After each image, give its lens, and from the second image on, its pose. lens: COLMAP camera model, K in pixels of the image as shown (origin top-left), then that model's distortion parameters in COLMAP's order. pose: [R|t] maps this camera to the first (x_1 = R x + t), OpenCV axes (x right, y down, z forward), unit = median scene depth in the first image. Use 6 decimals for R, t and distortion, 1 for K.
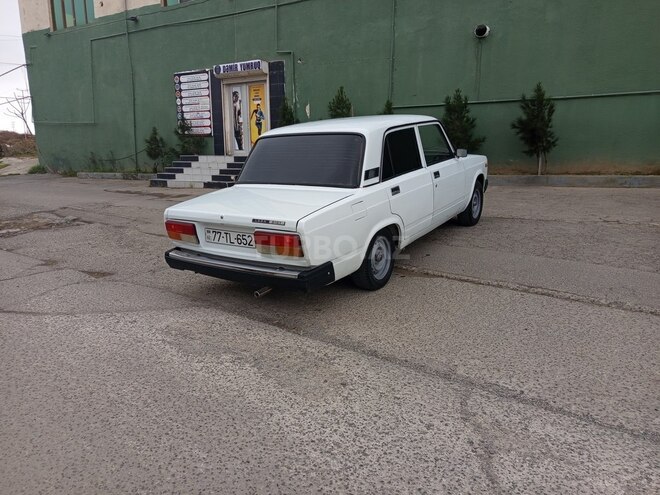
lens RADIAL K [[456.8, 0, 328.0], [0, 456.8, 248.2], [0, 0, 1]] dist [0.051496, -0.050773]
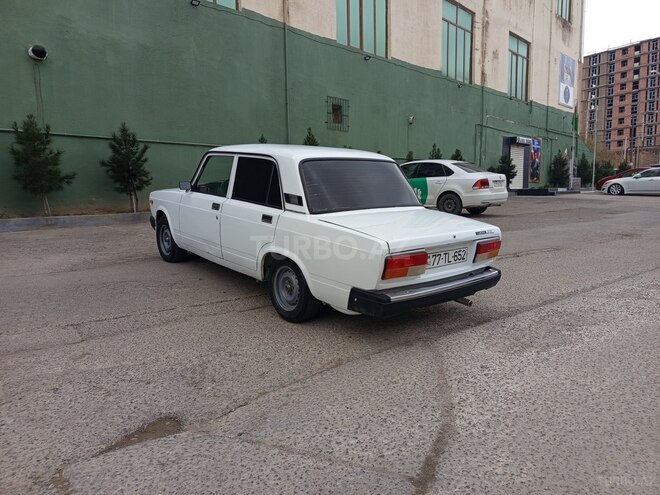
lens RADIAL K [[456.8, 0, 330.7], [0, 456.8, 251.3], [0, 0, 1]] dist [0.051496, -0.050773]
pose [[0.256039, -0.121333, 0.959022, -0.411600], [0.210234, 0.975334, 0.067268, -0.052183], [-0.943528, 0.184395, 0.275232, 0.321990]]
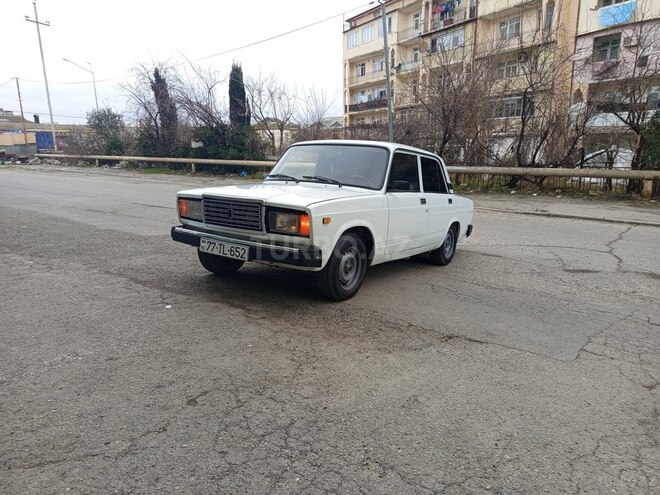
lens RADIAL K [[456.8, 0, 331.7], [0, 456.8, 249.3], [0, 0, 1]] dist [0.051496, -0.050773]
pose [[-0.999797, 0.013736, -0.014711, 0.077986], [0.006500, 0.912106, 0.409903, -0.235504], [0.019049, 0.409724, -0.912011, 0.981914]]
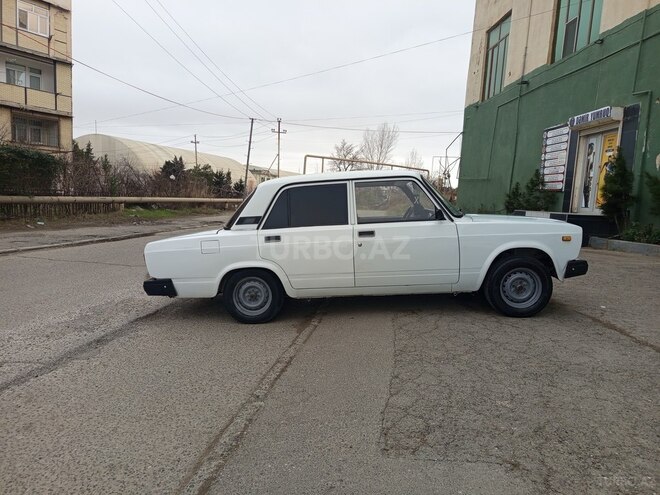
lens RADIAL K [[456.8, 0, 328.7], [0, 456.8, 244.5], [0, 0, 1]] dist [0.051496, -0.050773]
pose [[0.527400, 0.122309, -0.840767, 0.430549], [-0.223768, 0.974642, 0.001419, -0.055026], [0.819620, 0.187388, 0.541395, 0.199641]]
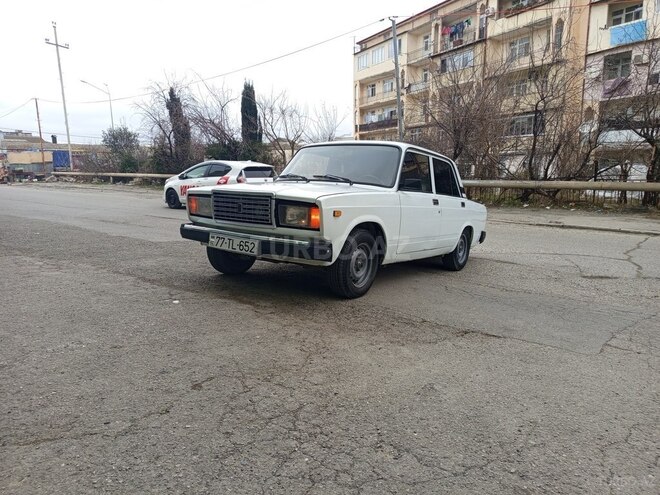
lens RADIAL K [[456.8, 0, 331.4], [0, 456.8, 249.5], [0, 0, 1]] dist [0.051496, -0.050773]
pose [[-0.999924, 0.009824, 0.007479, 0.078727], [0.011896, 0.928737, 0.370547, -0.215223], [-0.003306, 0.370608, -0.928783, 0.981989]]
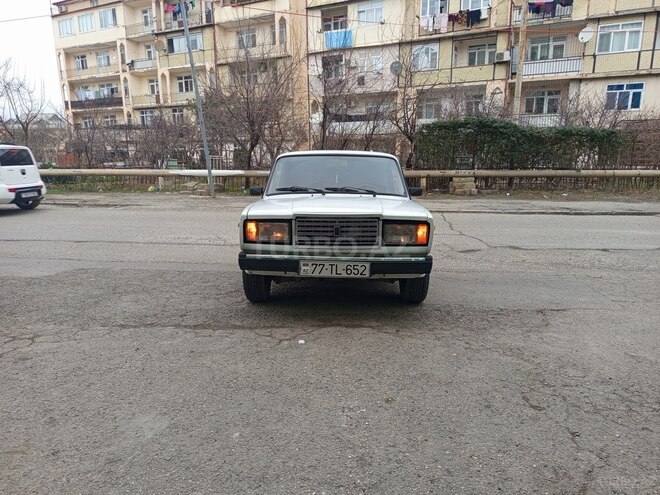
lens RADIAL K [[456.8, 0, 331.6], [0, 456.8, 246.8], [0, 0, 1]] dist [0.051496, -0.050773]
pose [[-0.828091, 0.130627, -0.545162, 0.338812], [-0.100738, 0.921969, 0.373933, -0.230423], [0.551468, 0.364569, -0.750315, 0.899394]]
